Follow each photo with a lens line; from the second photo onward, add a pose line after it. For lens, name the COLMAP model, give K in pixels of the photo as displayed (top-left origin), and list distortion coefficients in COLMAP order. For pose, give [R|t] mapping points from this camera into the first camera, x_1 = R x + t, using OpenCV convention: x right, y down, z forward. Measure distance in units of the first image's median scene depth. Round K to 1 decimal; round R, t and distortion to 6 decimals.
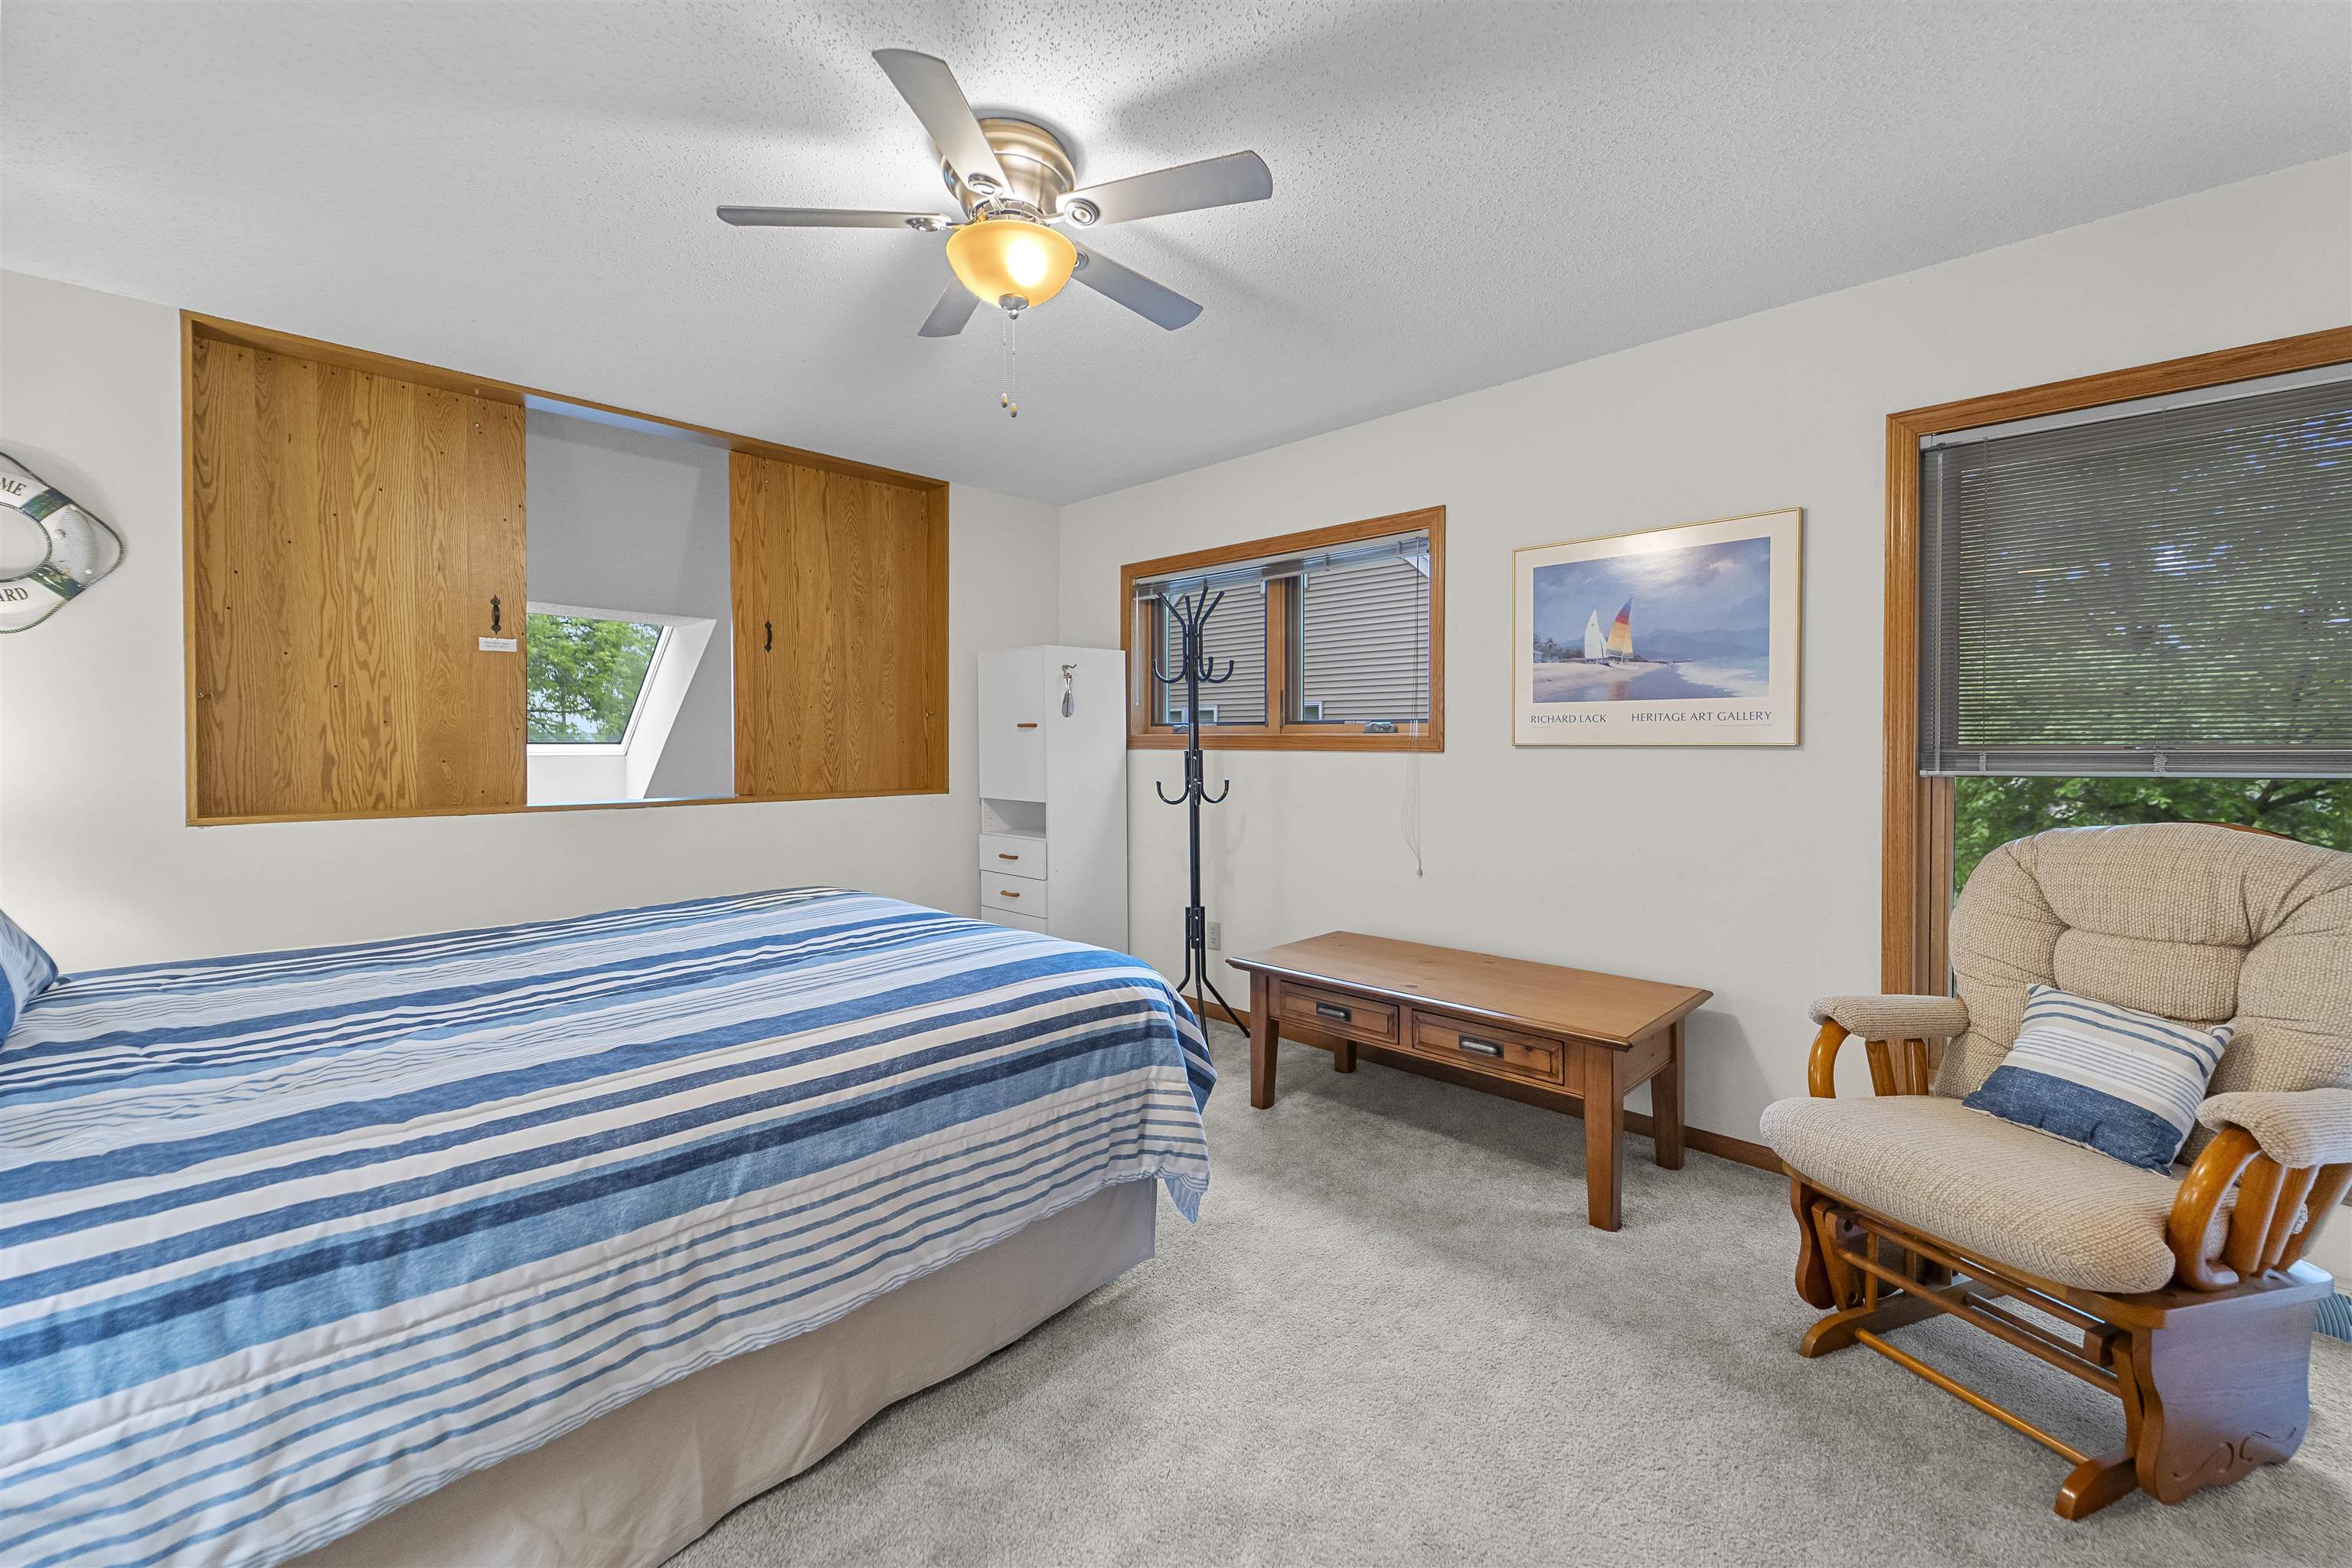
lens RADIAL K [[957.3, 0, 1175.1], [0, 957.3, 753.8], [0, 0, 1]] dist [0.000515, -0.000391]
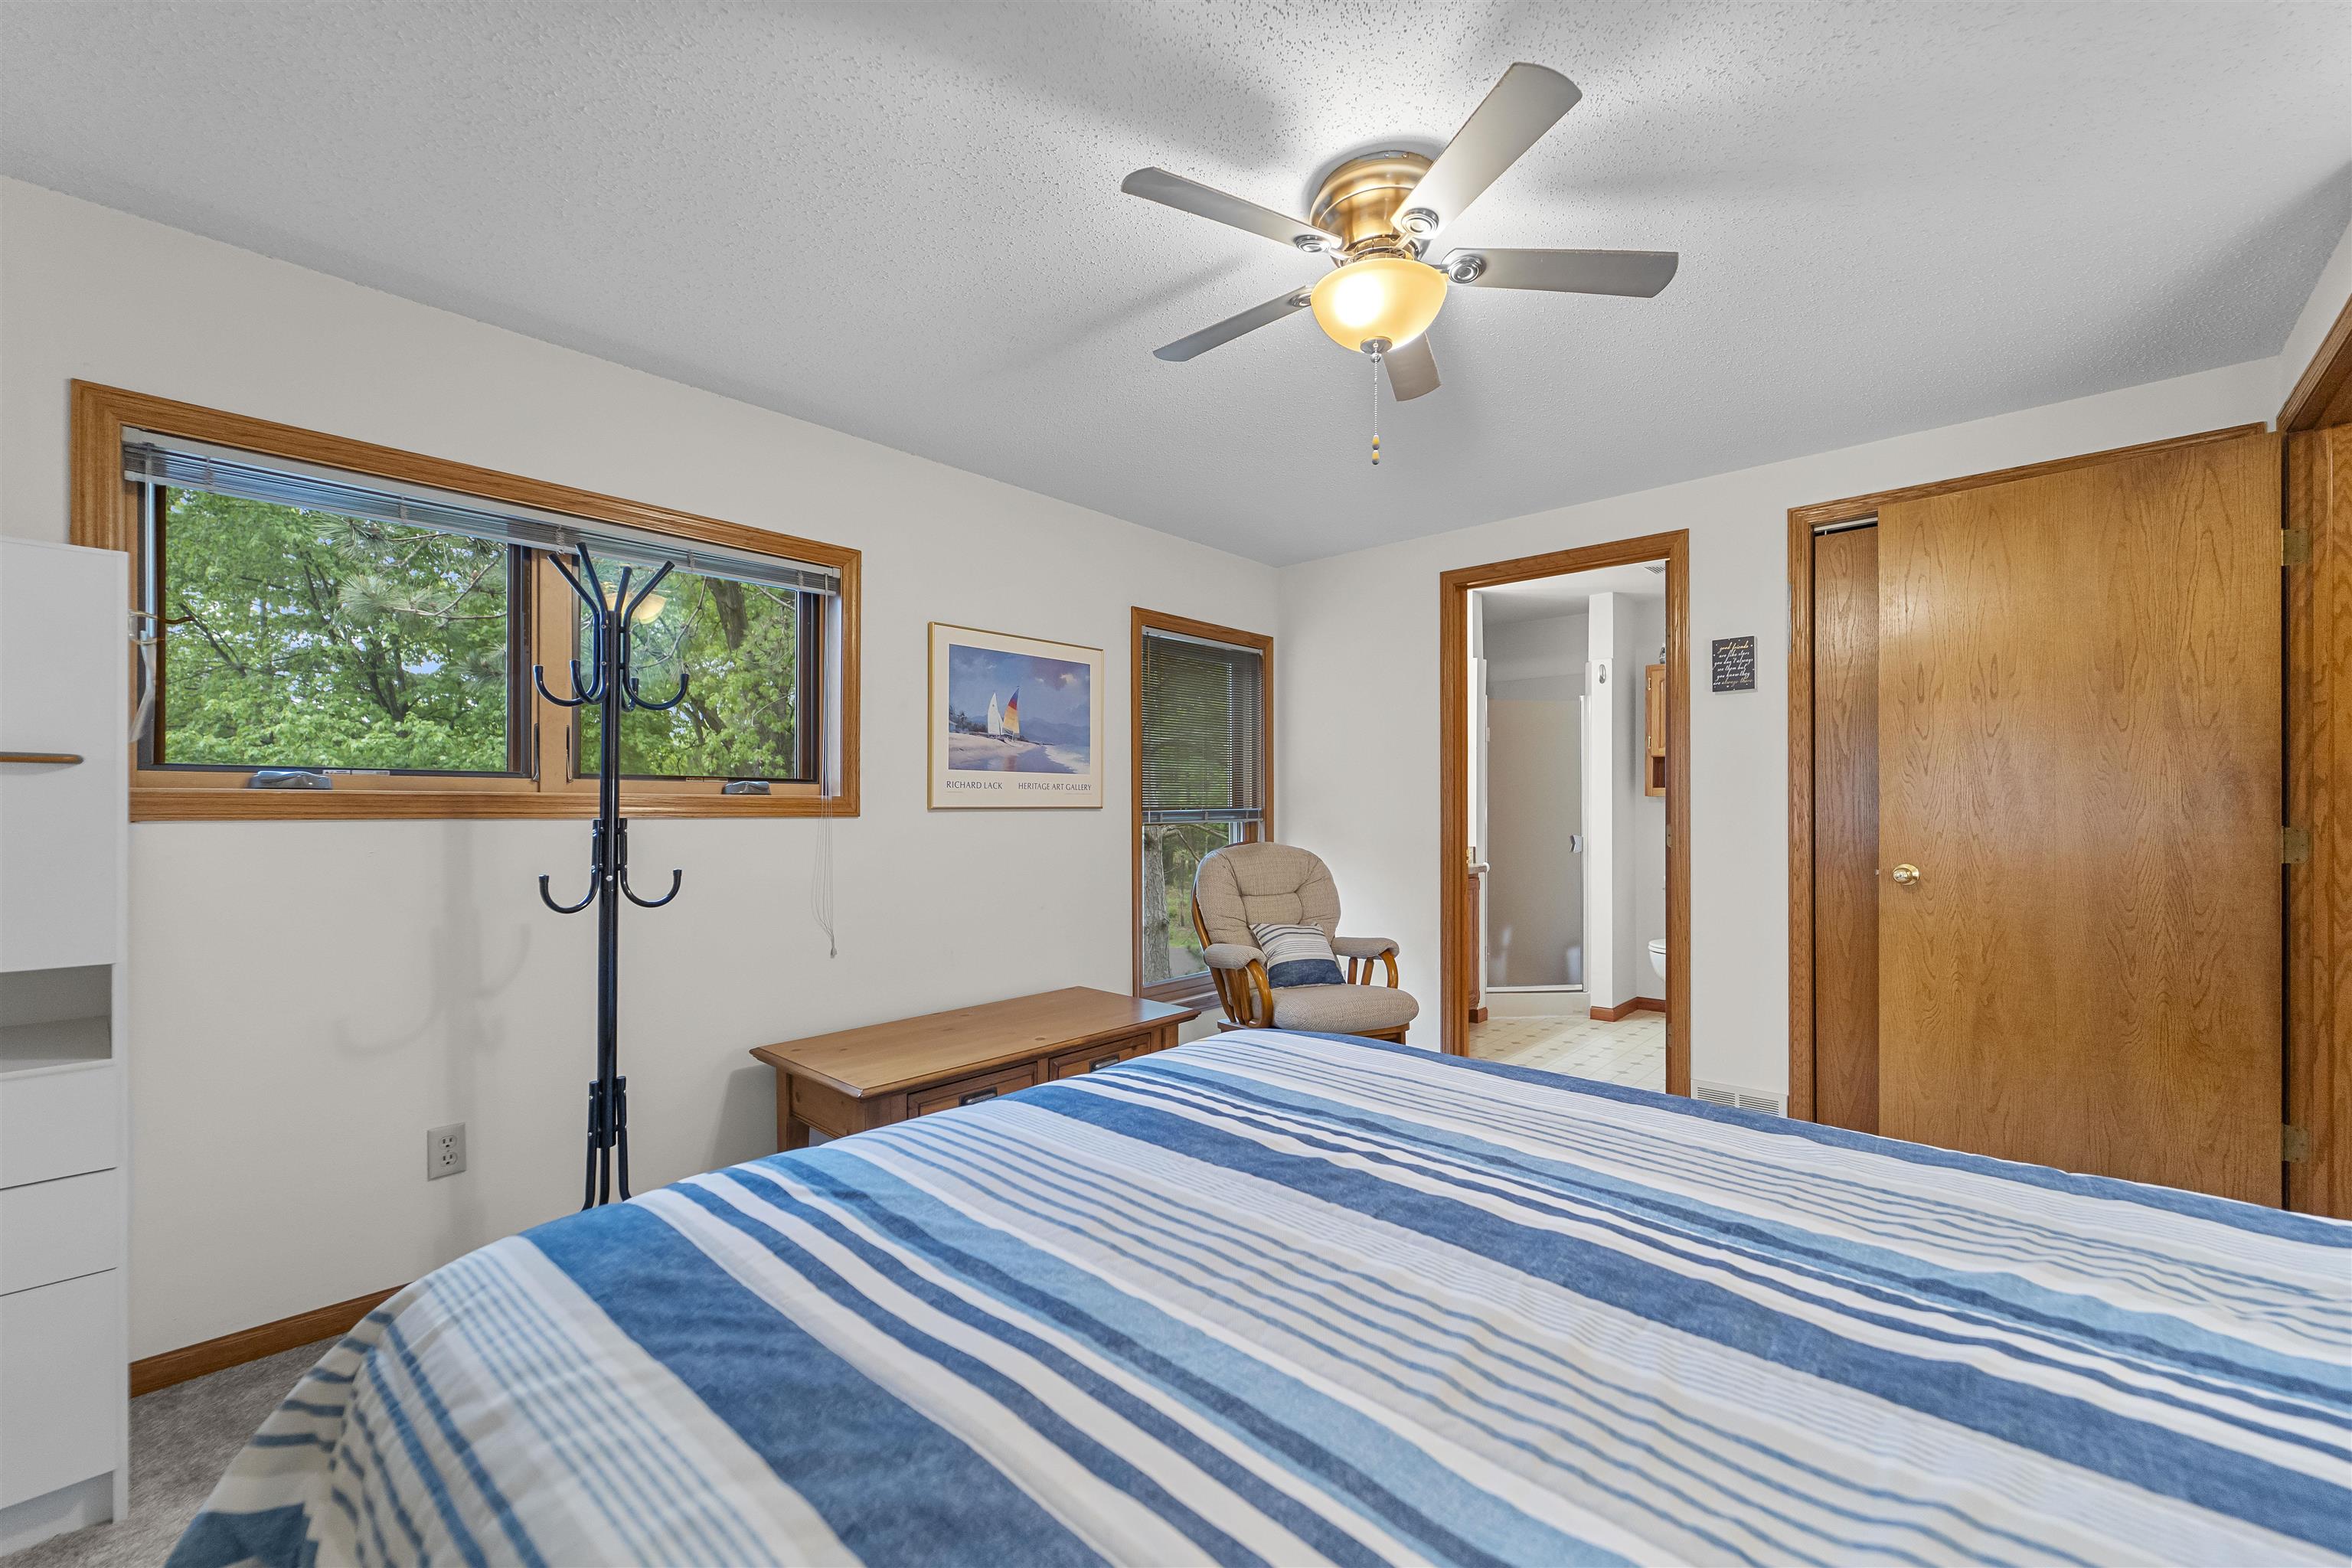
lens RADIAL K [[952.6, 0, 1176.0], [0, 952.6, 784.0], [0, 0, 1]] dist [0.001041, -0.000344]
pose [[-0.025355, 0.020490, 0.999469, -0.697582], [0.005837, 0.999776, -0.020349, -0.013501], [-0.999661, 0.005318, -0.025469, 0.772246]]
